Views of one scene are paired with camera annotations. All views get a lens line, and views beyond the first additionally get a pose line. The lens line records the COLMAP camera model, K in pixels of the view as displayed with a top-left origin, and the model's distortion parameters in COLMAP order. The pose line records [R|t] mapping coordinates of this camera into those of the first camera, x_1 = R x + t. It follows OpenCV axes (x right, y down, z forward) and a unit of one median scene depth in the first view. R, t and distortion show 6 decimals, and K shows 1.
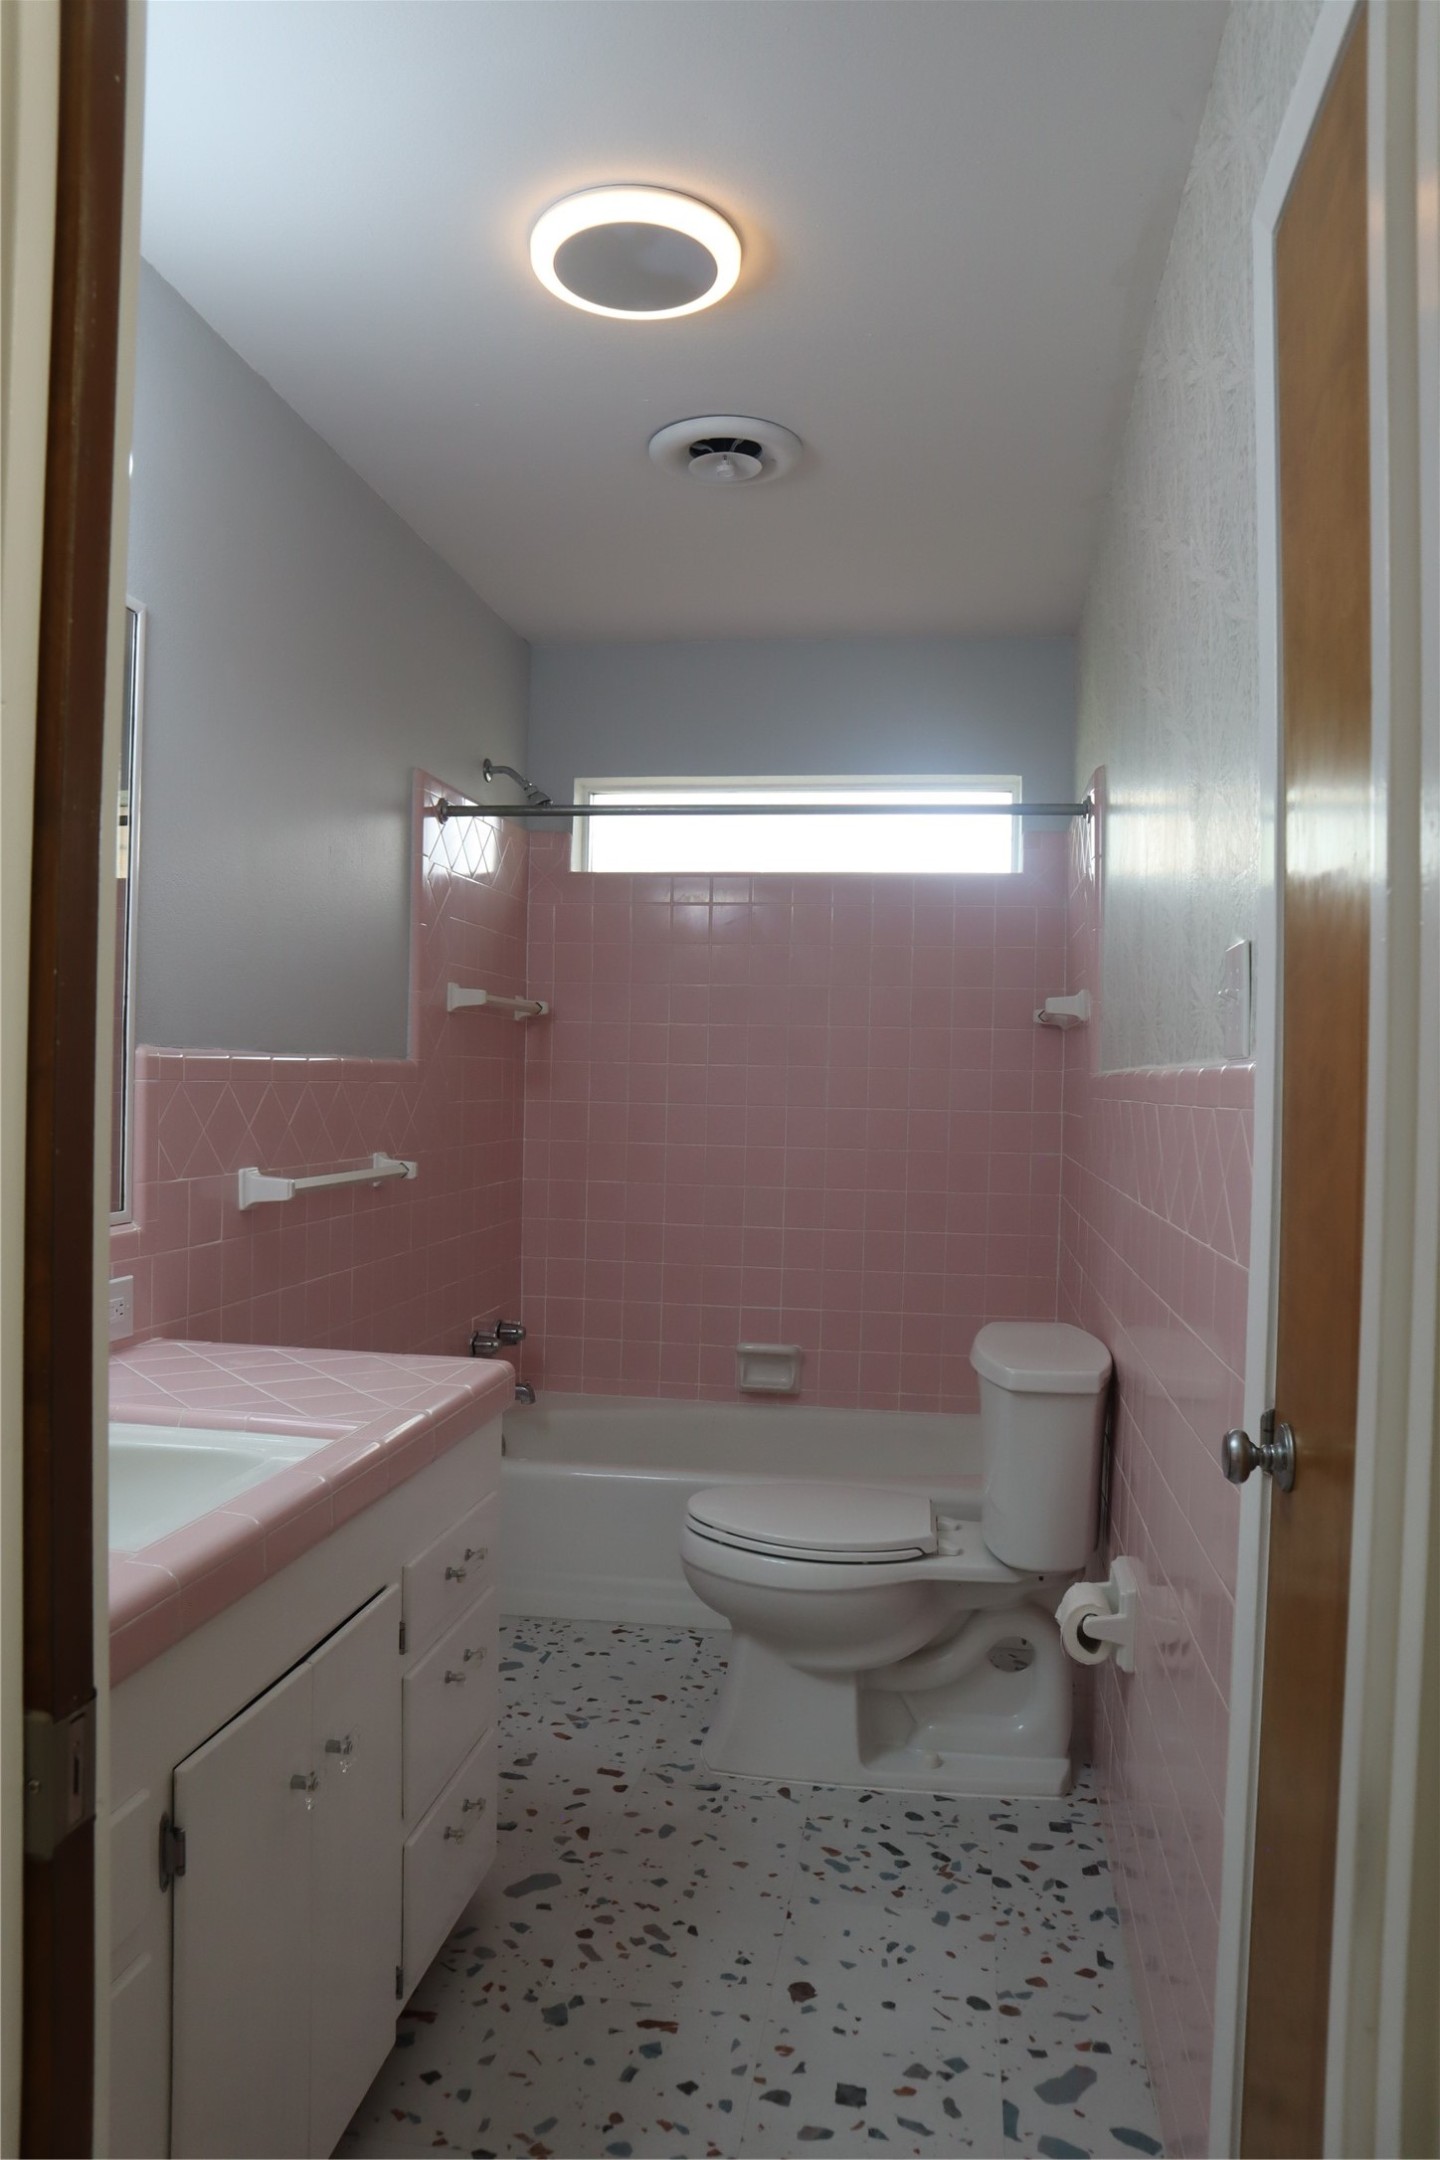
lens RADIAL K [[1492.4, 0, 703.3], [0, 1492.4, 1074.2], [0, 0, 1]] dist [-0.117561, 0.067548]
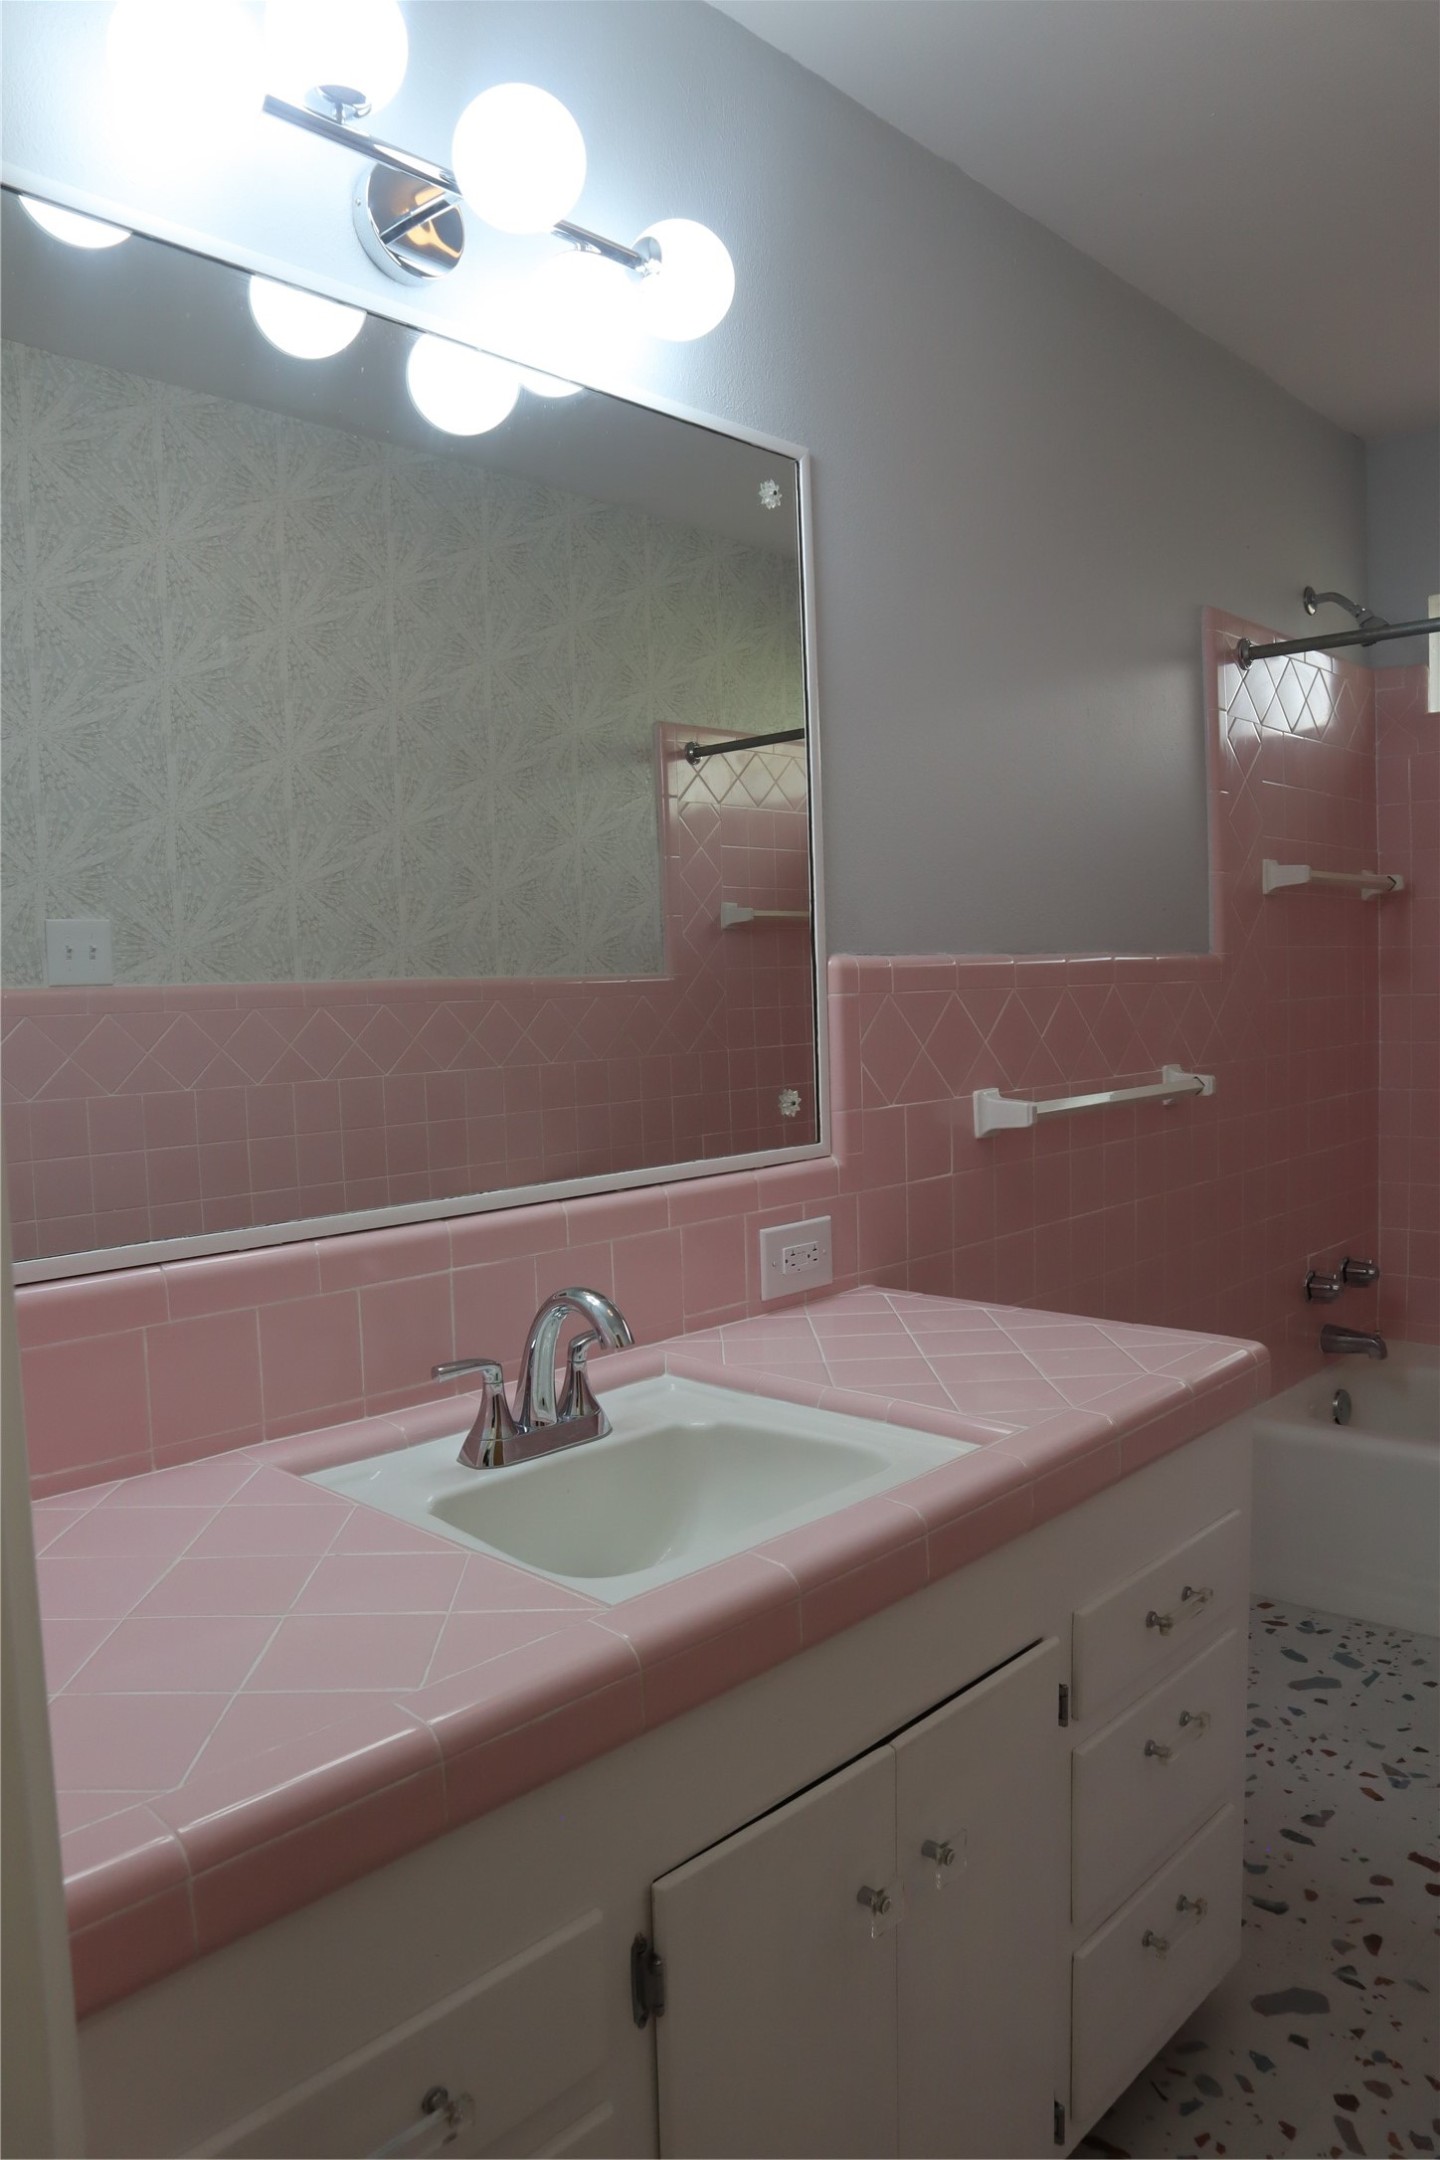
lens RADIAL K [[1492.4, 0, 721.9], [0, 1492.4, 1089.8], [0, 0, 1]] dist [-0.117561, 0.067548]
pose [[0.830000, -0.006967, -0.557719, 0.051659], [0.050220, 0.996794, 0.062285, 0.001522], [0.555497, -0.079705, 0.827689, 0.191428]]
